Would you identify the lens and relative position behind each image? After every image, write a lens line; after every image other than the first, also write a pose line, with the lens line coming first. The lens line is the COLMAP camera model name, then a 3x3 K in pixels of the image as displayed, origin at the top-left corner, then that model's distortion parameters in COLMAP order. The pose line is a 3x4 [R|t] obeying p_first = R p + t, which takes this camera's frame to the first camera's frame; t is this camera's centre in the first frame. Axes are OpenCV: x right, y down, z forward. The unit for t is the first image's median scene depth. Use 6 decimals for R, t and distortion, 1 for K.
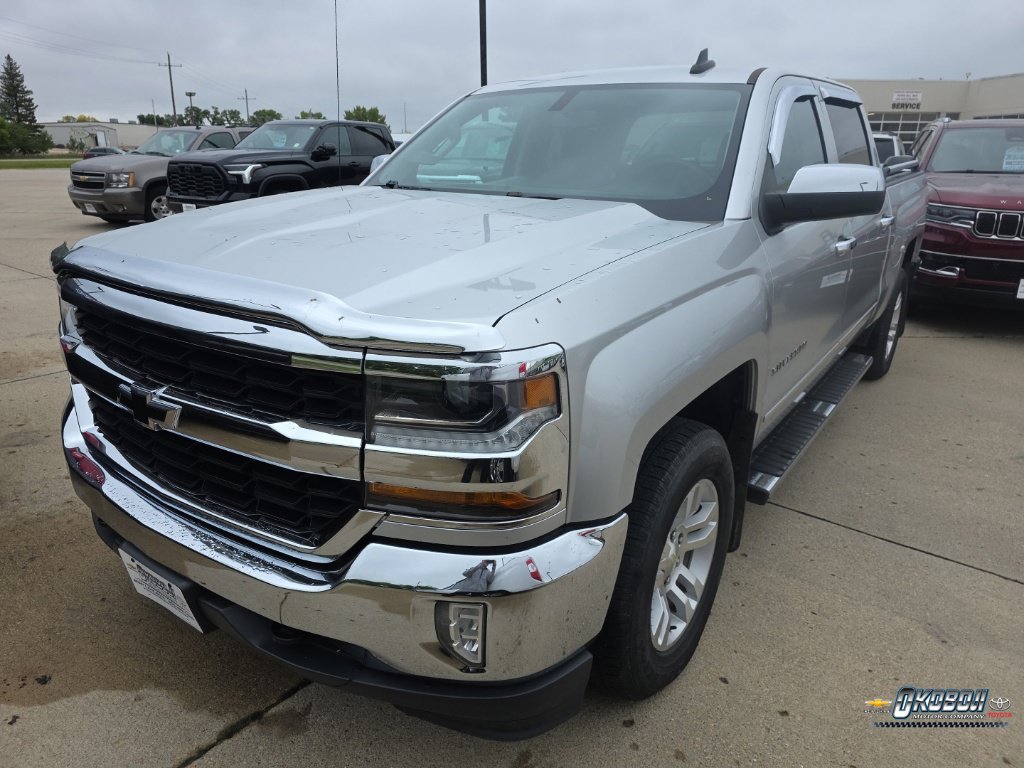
lens RADIAL K [[682.9, 0, 512.0], [0, 682.9, 384.0], [0, 0, 1]] dist [0.061797, -0.053351]
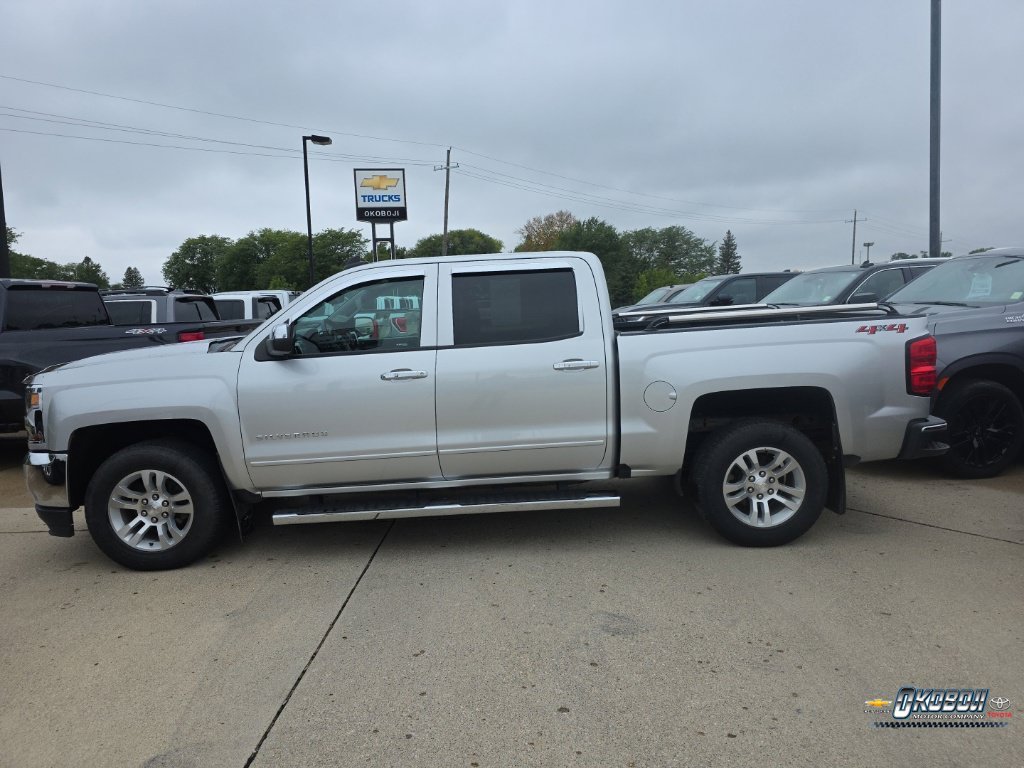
lens RADIAL K [[682.9, 0, 512.0], [0, 682.9, 384.0], [0, 0, 1]] dist [0.061797, -0.053351]
pose [[0.593437, 0.059233, -0.802698, 0.885740], [-0.216407, 0.972307, -0.088242, -0.056177], [0.775242, 0.226076, 0.589822, 0.181920]]
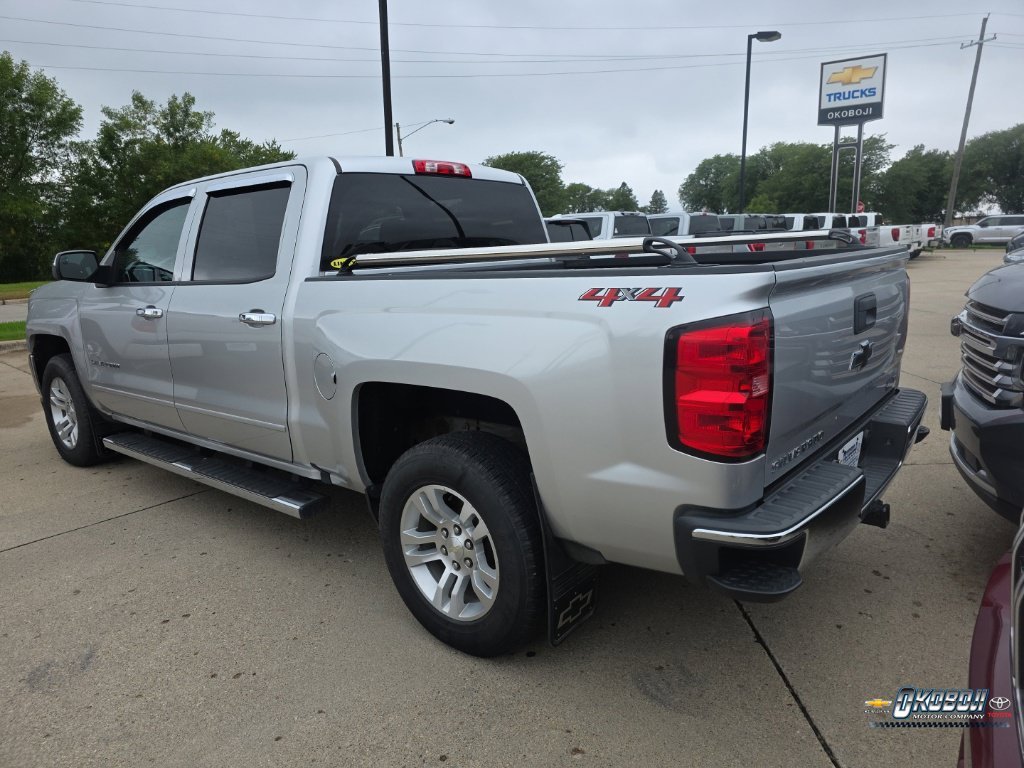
lens RADIAL K [[685.2, 0, 526.9], [0, 685.2, 379.2], [0, 0, 1]] dist [0.054756, -0.047885]
pose [[-0.070969, 0.186351, -0.979917, 0.861686], [-0.291371, 0.935674, 0.199039, -0.274247], [0.953974, 0.299645, -0.012106, 0.866956]]
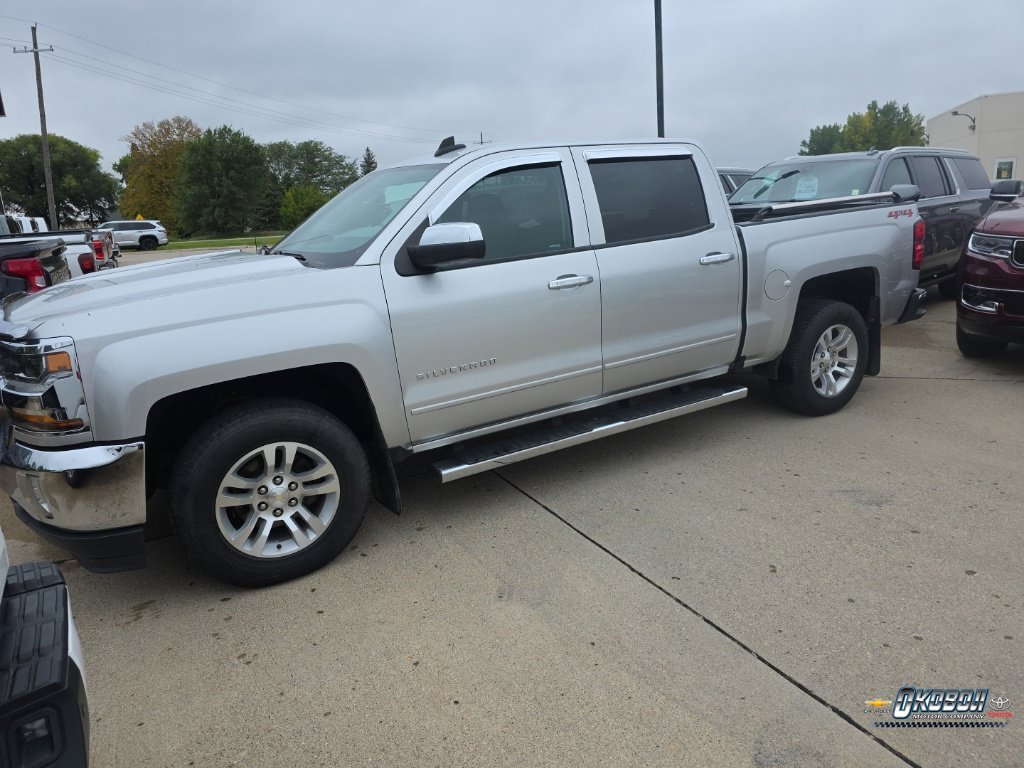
lens RADIAL K [[682.9, 0, 512.0], [0, 682.9, 384.0], [0, 0, 1]] dist [0.061797, -0.053351]
pose [[0.914044, 0.036080, -0.404006, 0.446426], [-0.062219, 0.996720, -0.051756, 0.020974], [0.400814, 0.072444, 0.913291, -0.053211]]
